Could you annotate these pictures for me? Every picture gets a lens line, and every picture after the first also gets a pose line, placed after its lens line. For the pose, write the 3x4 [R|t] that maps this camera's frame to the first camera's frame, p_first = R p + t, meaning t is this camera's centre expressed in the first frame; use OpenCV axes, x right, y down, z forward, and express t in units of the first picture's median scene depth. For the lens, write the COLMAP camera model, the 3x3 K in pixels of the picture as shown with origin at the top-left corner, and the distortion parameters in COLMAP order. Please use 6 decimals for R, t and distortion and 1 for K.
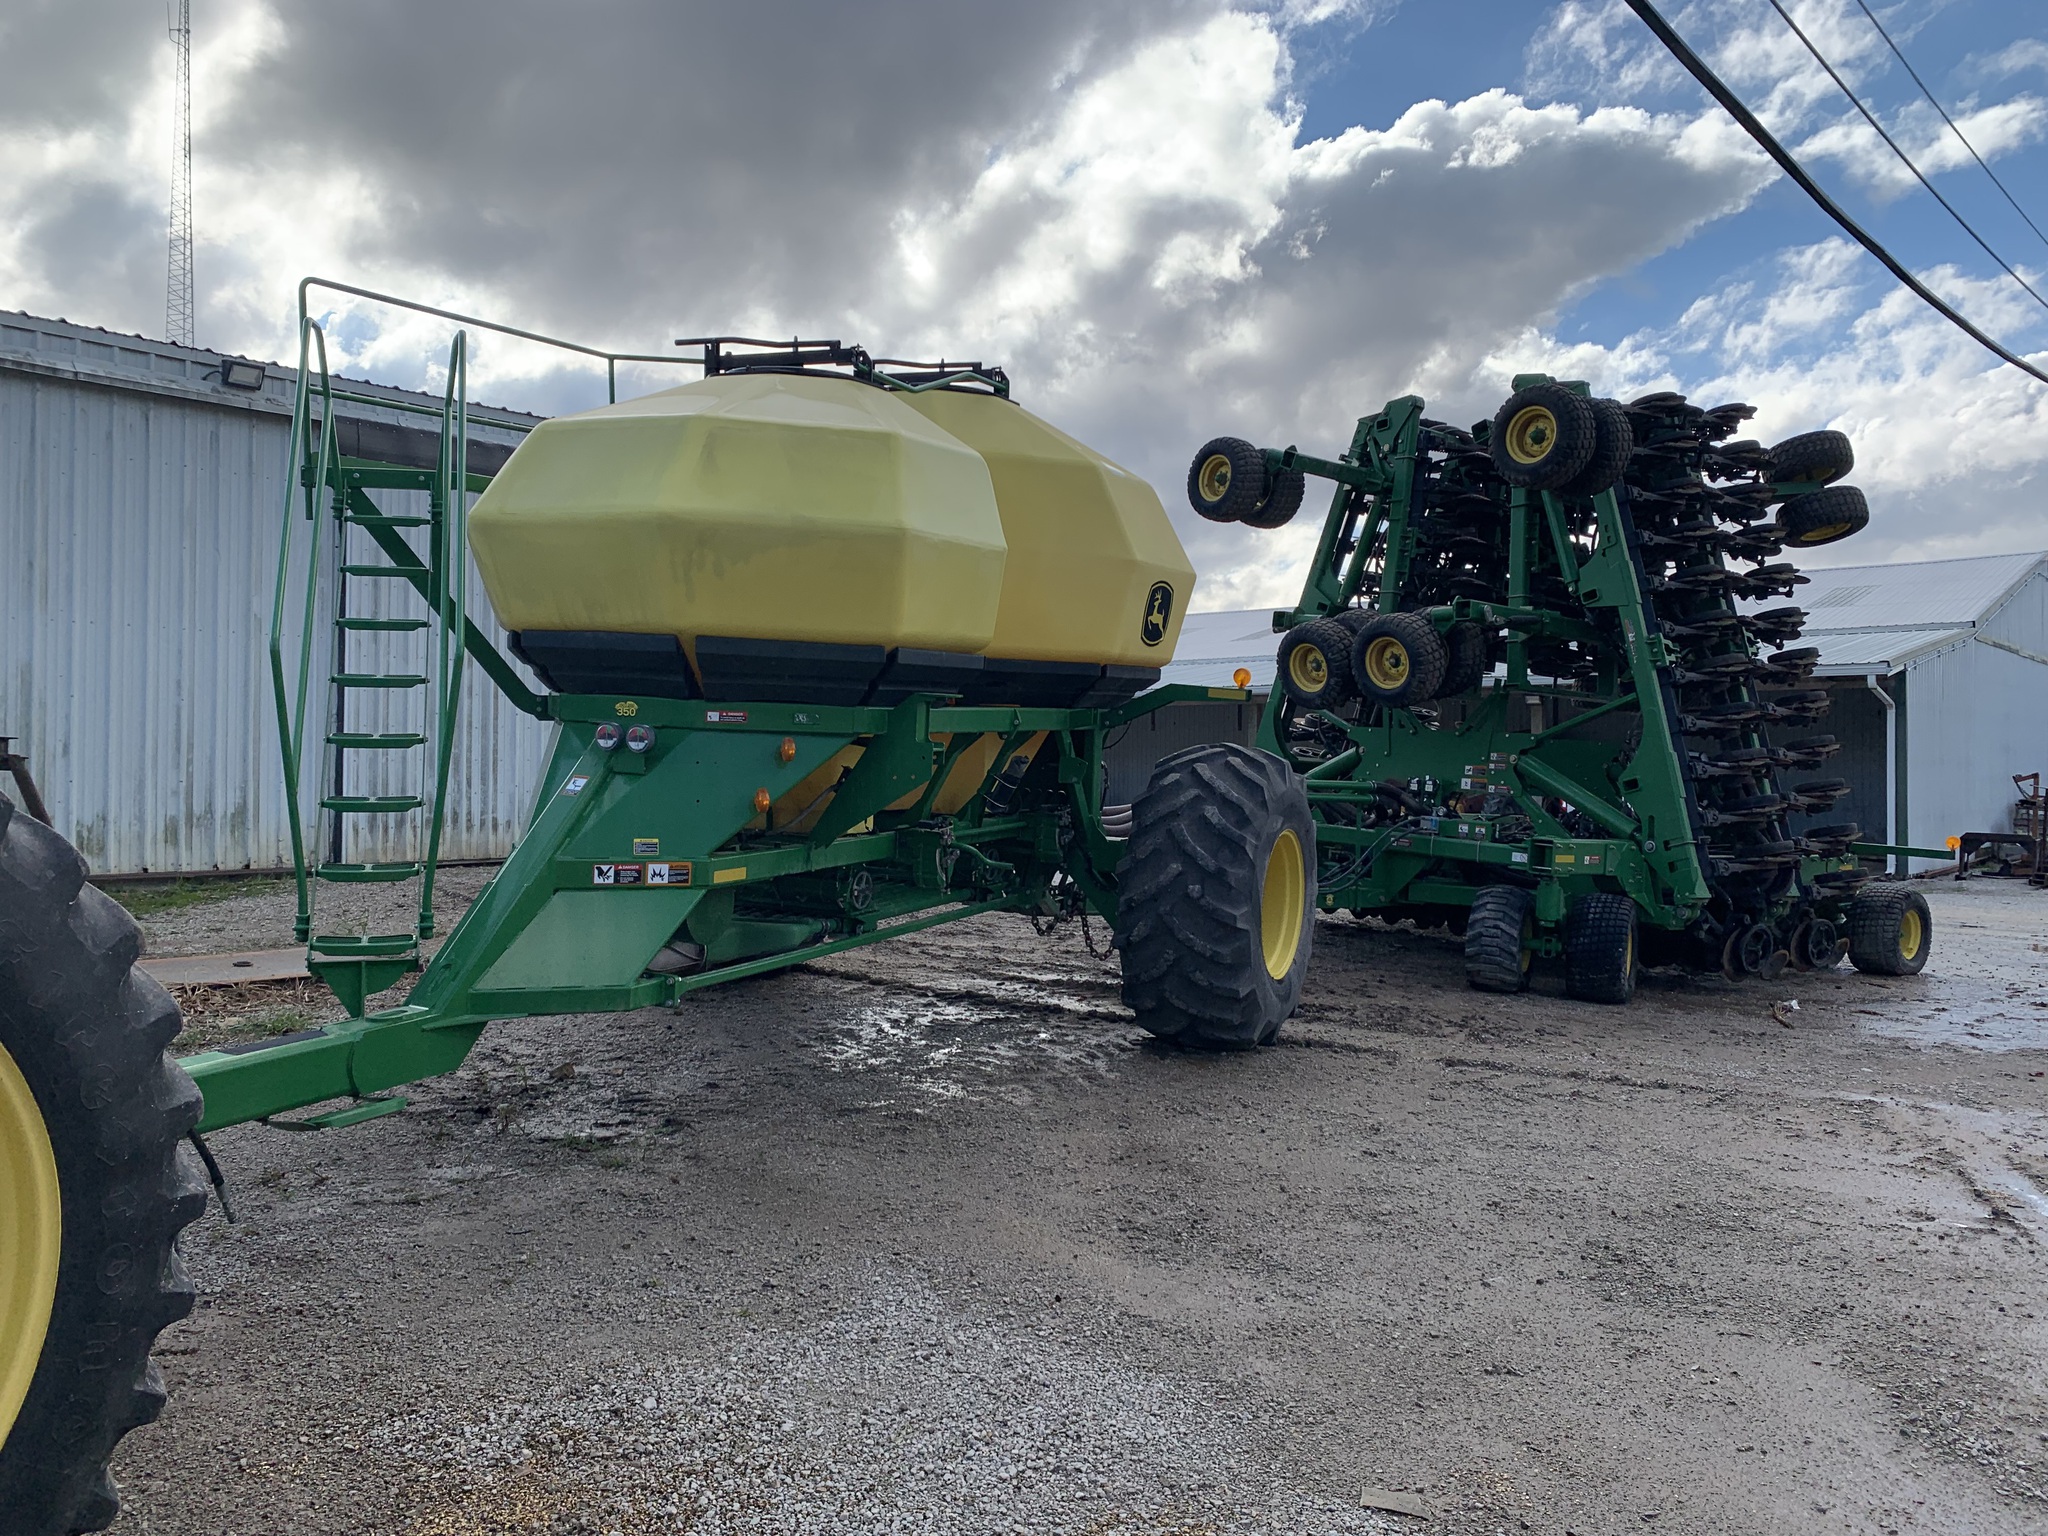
lens RADIAL K [[1528.8, 0, 1024.5], [0, 1528.8, 755.3], [0, 0, 1]] dist [-0.038520, 0.042361]
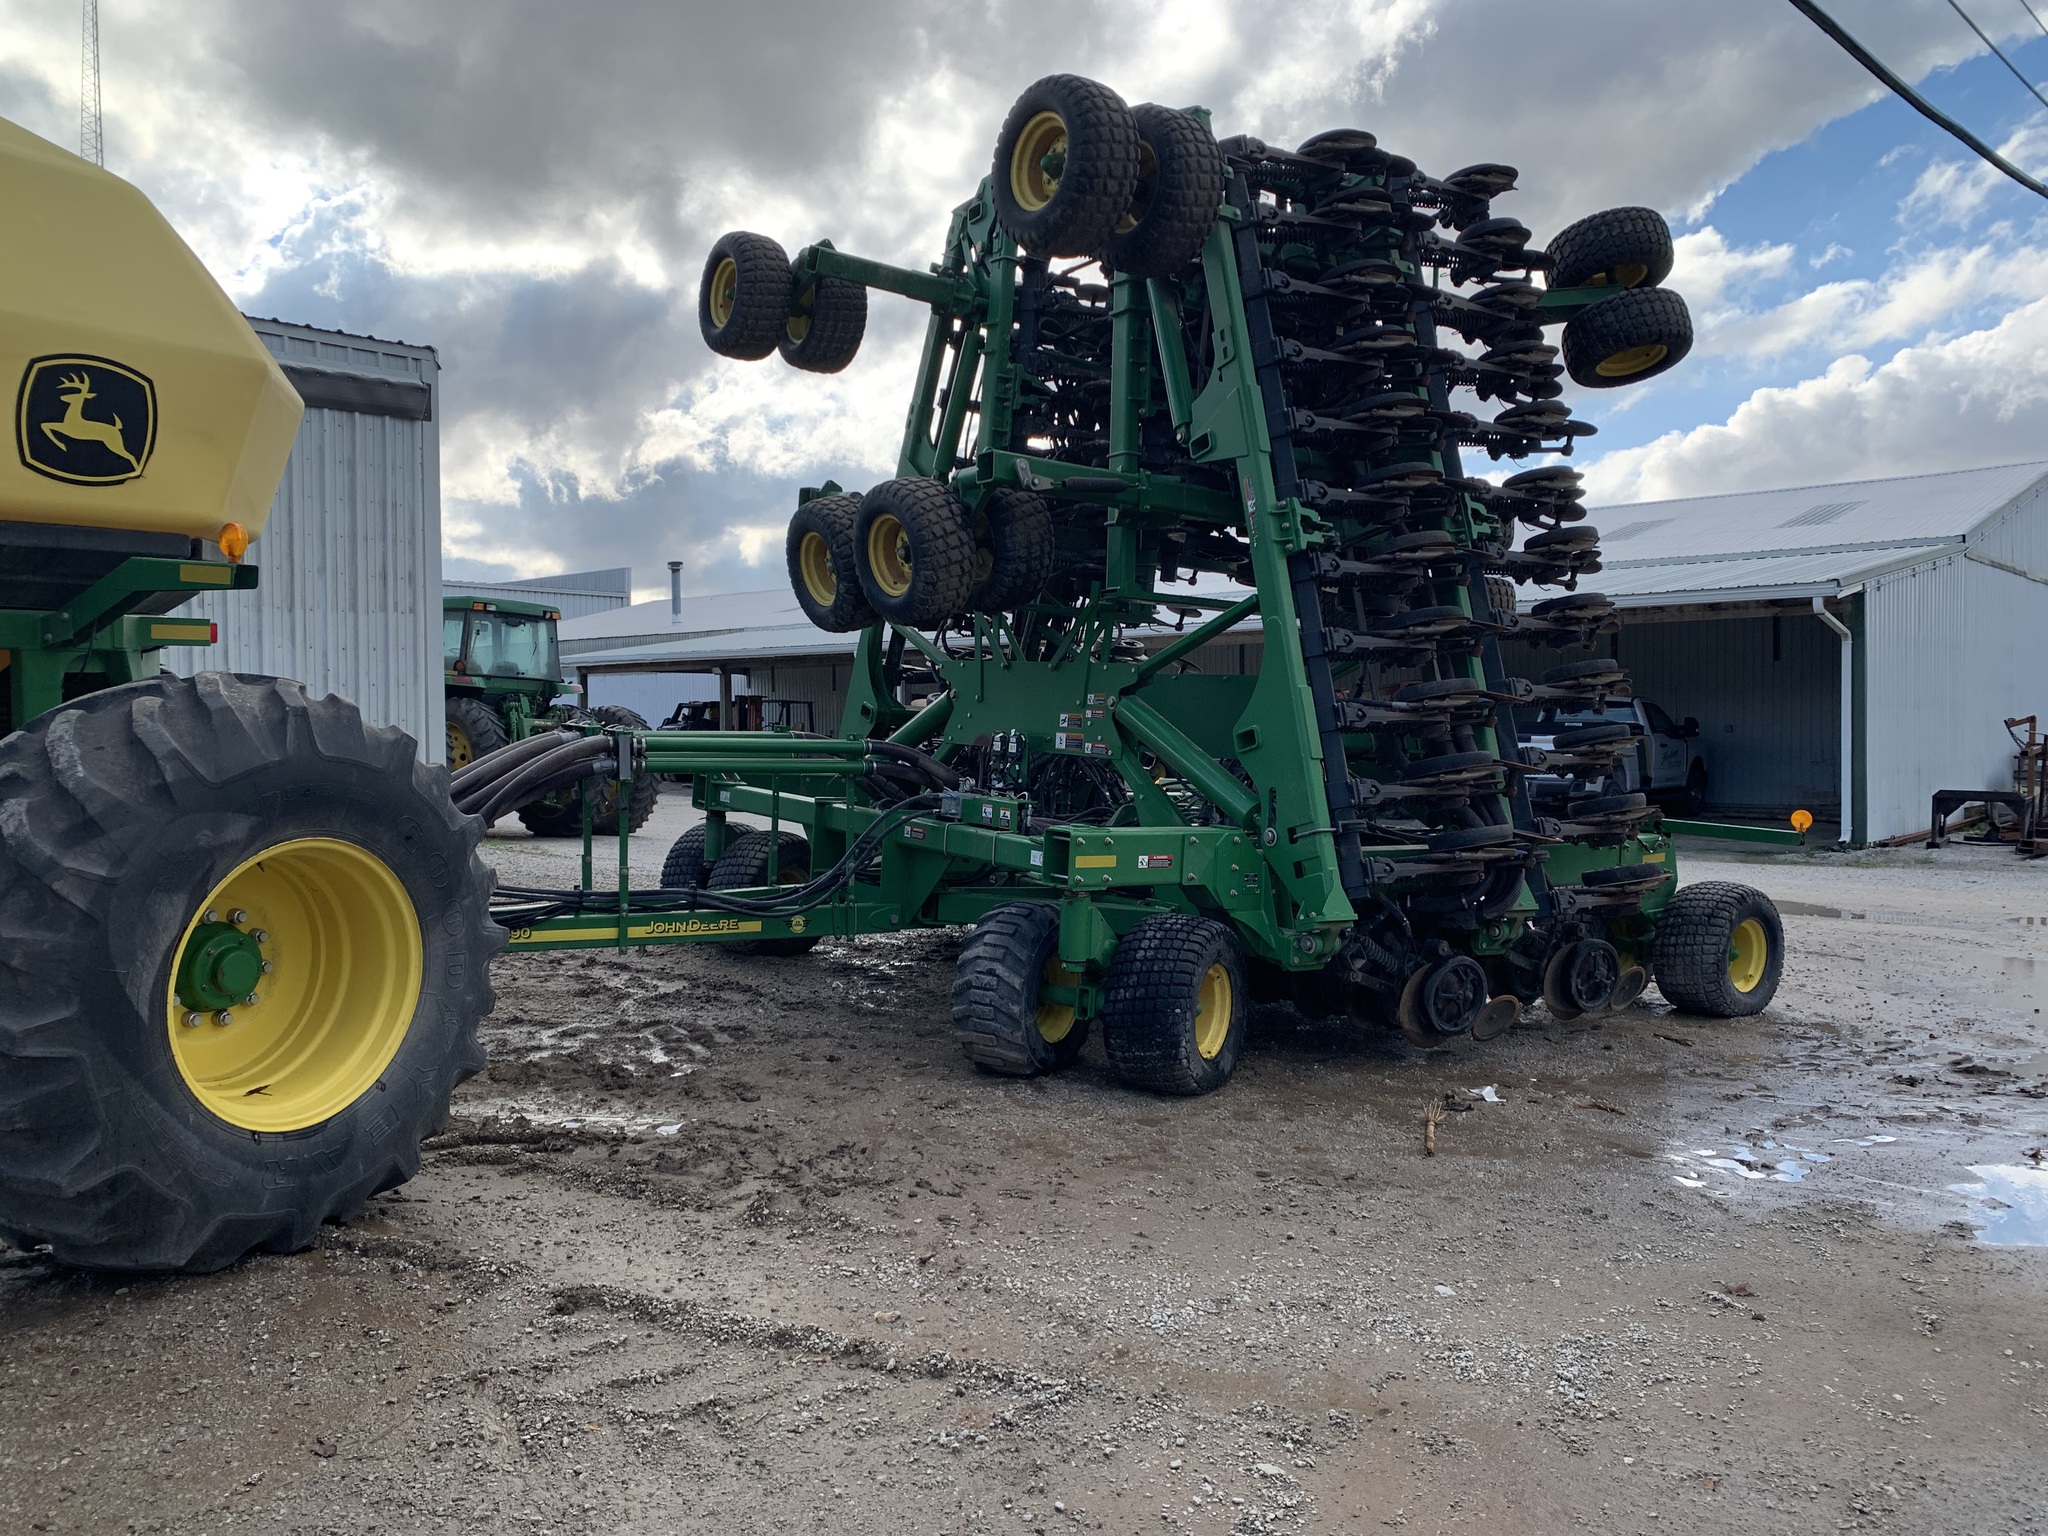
lens RADIAL K [[1594.9, 0, 1023.2], [0, 1594.9, 778.2], [0, 0, 1]] dist [0.025433, -0.011646]
pose [[0.999899, -0.013631, 0.004100, 0.288618], [0.013456, 0.999105, 0.040098, 0.007287], [-0.004642, -0.040039, 0.999187, 0.320616]]
